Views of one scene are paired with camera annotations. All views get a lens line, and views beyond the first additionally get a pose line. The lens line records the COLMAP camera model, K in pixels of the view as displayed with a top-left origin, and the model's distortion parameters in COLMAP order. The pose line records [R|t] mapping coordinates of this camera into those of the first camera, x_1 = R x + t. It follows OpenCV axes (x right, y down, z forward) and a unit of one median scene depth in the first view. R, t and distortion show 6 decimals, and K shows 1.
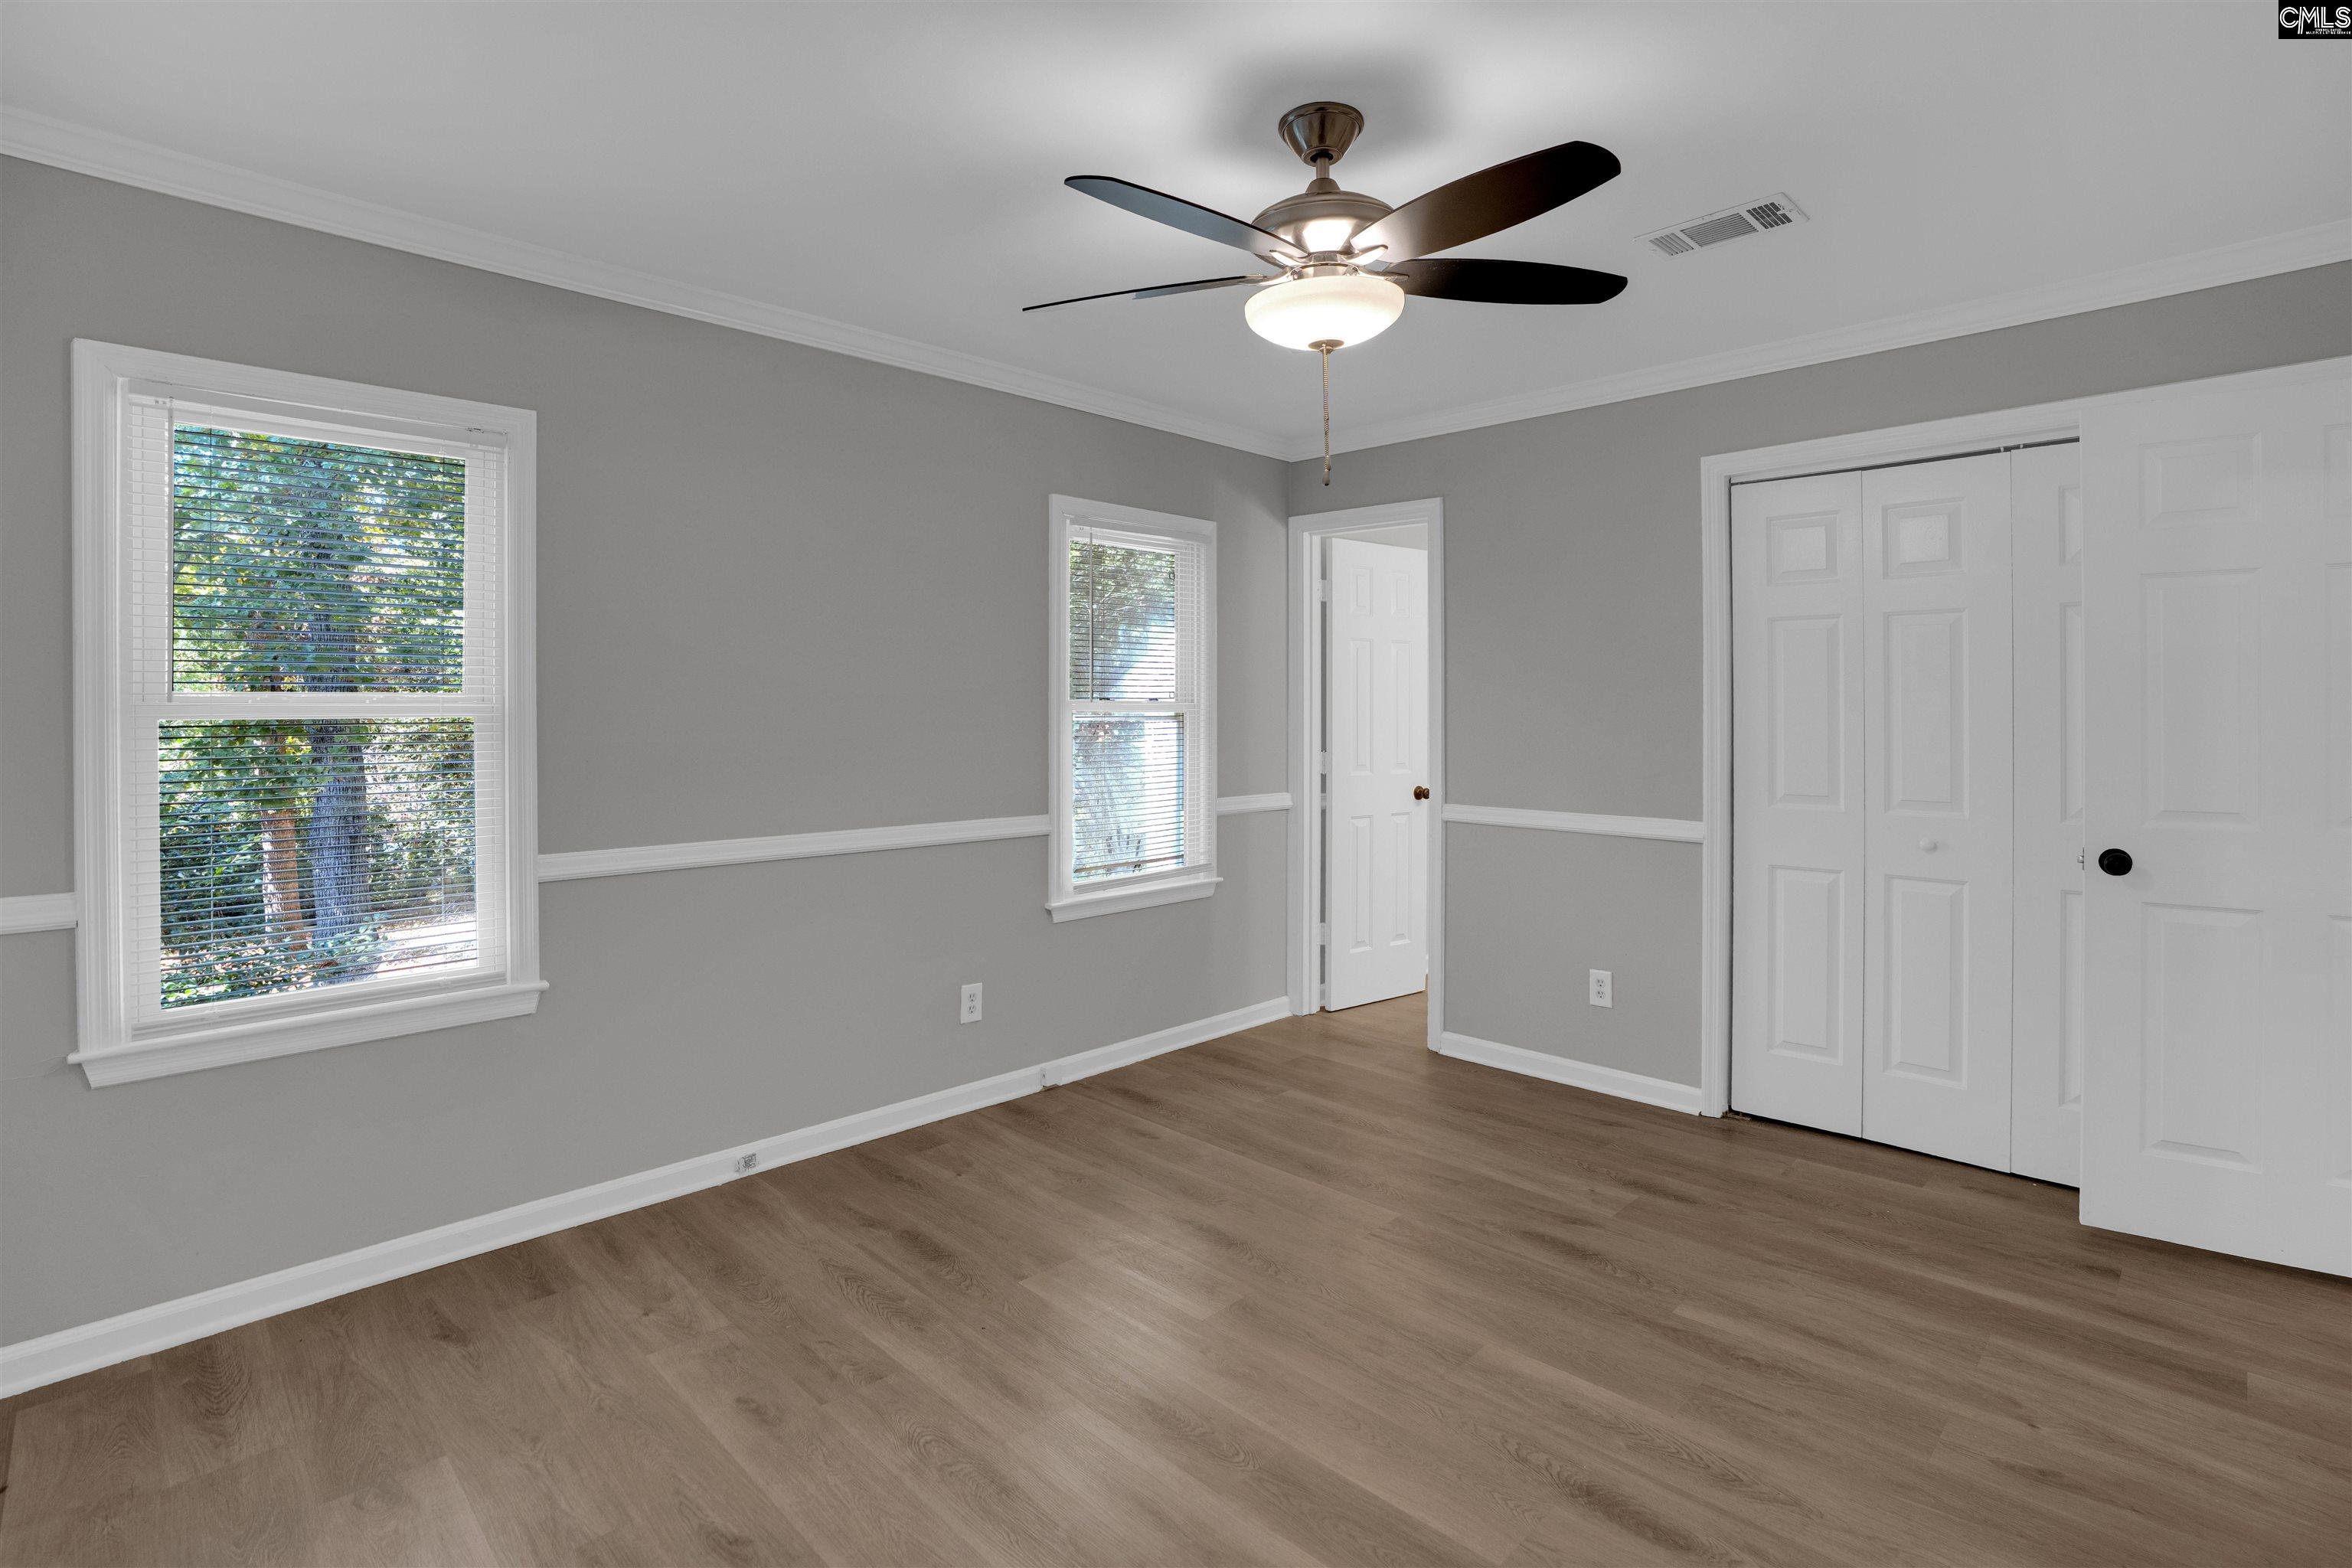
lens RADIAL K [[1091.8, 0, 1196.6], [0, 1091.8, 709.7], [0, 0, 1]] dist [-0.015685, 0.003919]
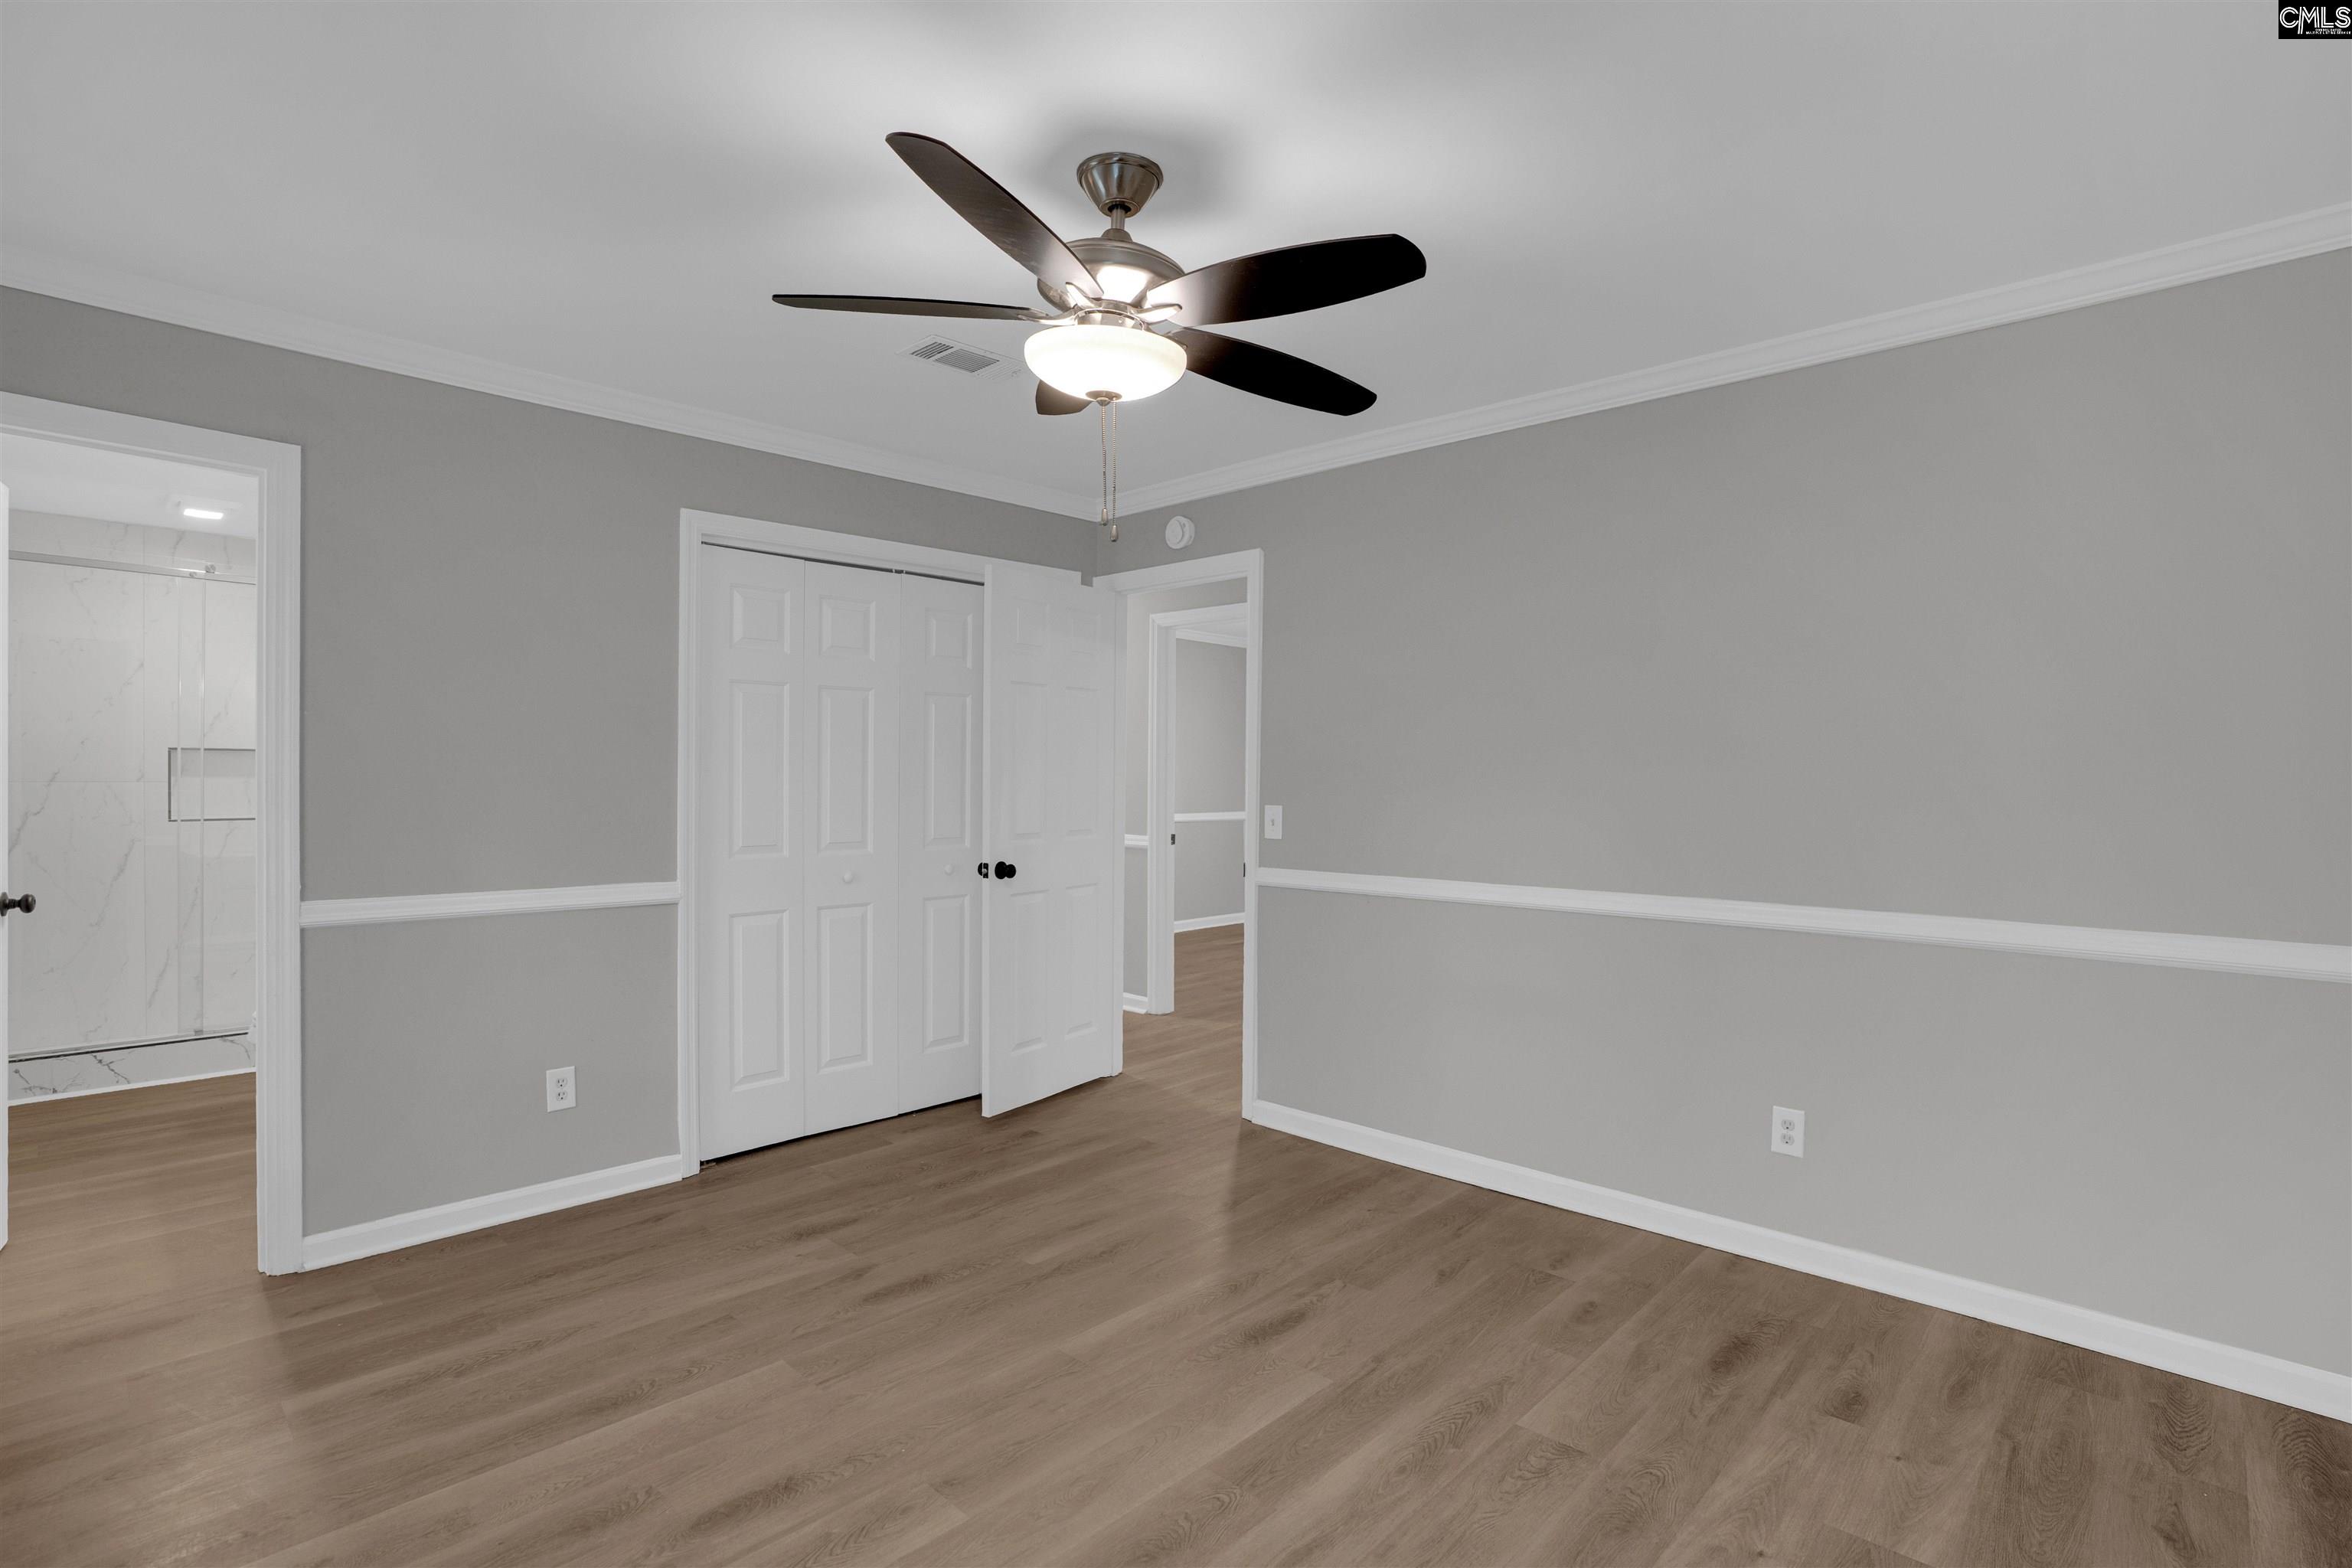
lens RADIAL K [[1091.8, 0, 1192.4], [0, 1091.8, 771.3], [0, 0, 1]] dist [-0.015685, 0.003919]
pose [[0.018861, 0.009256, 0.999779, -0.628360], [-0.013552, 0.999868, -0.009001, 0.009475], [-0.999730, -0.013380, 0.018984, 0.646166]]
